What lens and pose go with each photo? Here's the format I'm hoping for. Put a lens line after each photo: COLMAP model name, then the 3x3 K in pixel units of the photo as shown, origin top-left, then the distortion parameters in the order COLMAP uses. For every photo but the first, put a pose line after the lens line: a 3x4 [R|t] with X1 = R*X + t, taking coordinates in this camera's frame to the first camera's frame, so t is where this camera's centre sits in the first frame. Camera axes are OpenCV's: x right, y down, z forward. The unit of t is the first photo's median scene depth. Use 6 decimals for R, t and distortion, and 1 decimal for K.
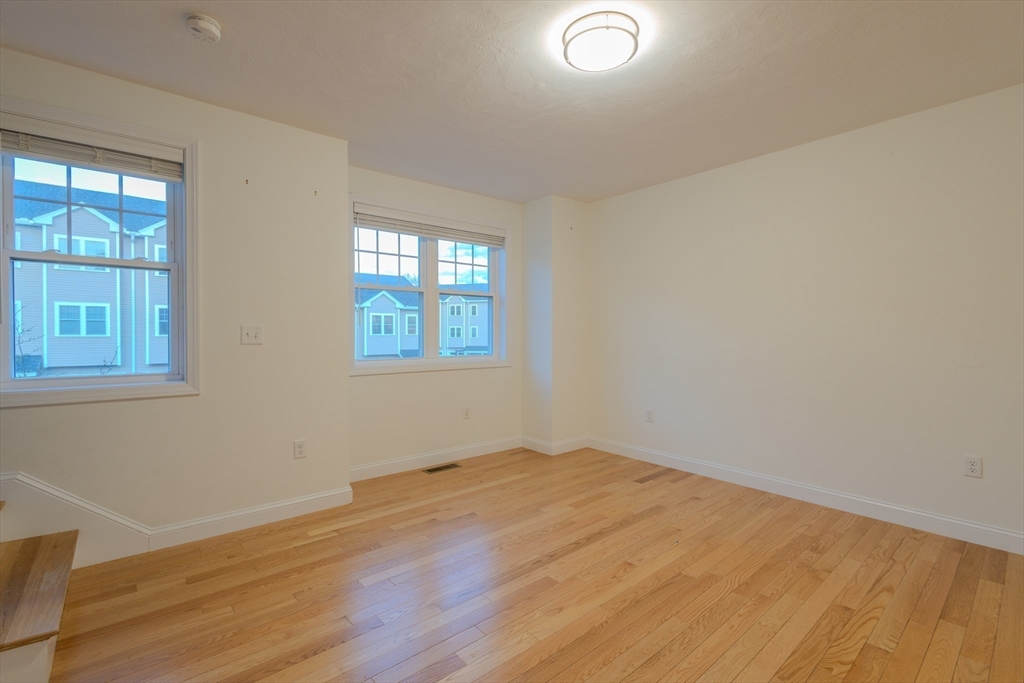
lens RADIAL K [[456.4, 0, 519.1], [0, 456.4, 335.9], [0, 0, 1]] dist [0.002115, 0.000284]
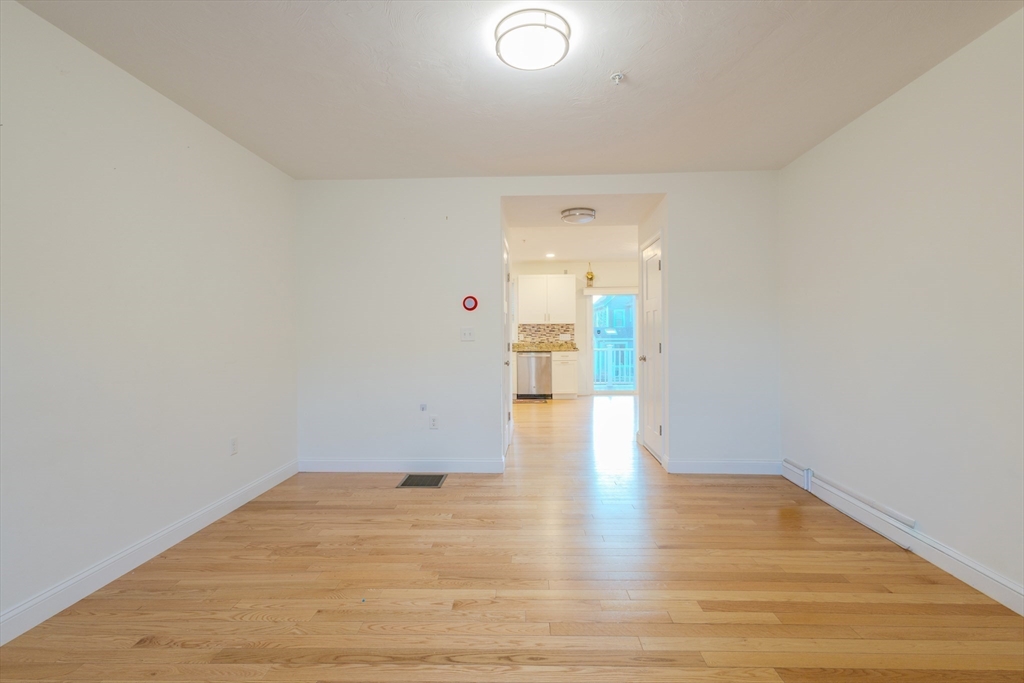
lens RADIAL K [[456.4, 0, 519.1], [0, 456.4, 335.9], [0, 0, 1]] dist [0.002115, 0.000284]
pose [[-0.732200, 0.004454, 0.681075, -0.402913], [0.011322, 0.999920, 0.005633, 0.000053], [-0.680995, 0.011836, -0.732192, 1.473381]]
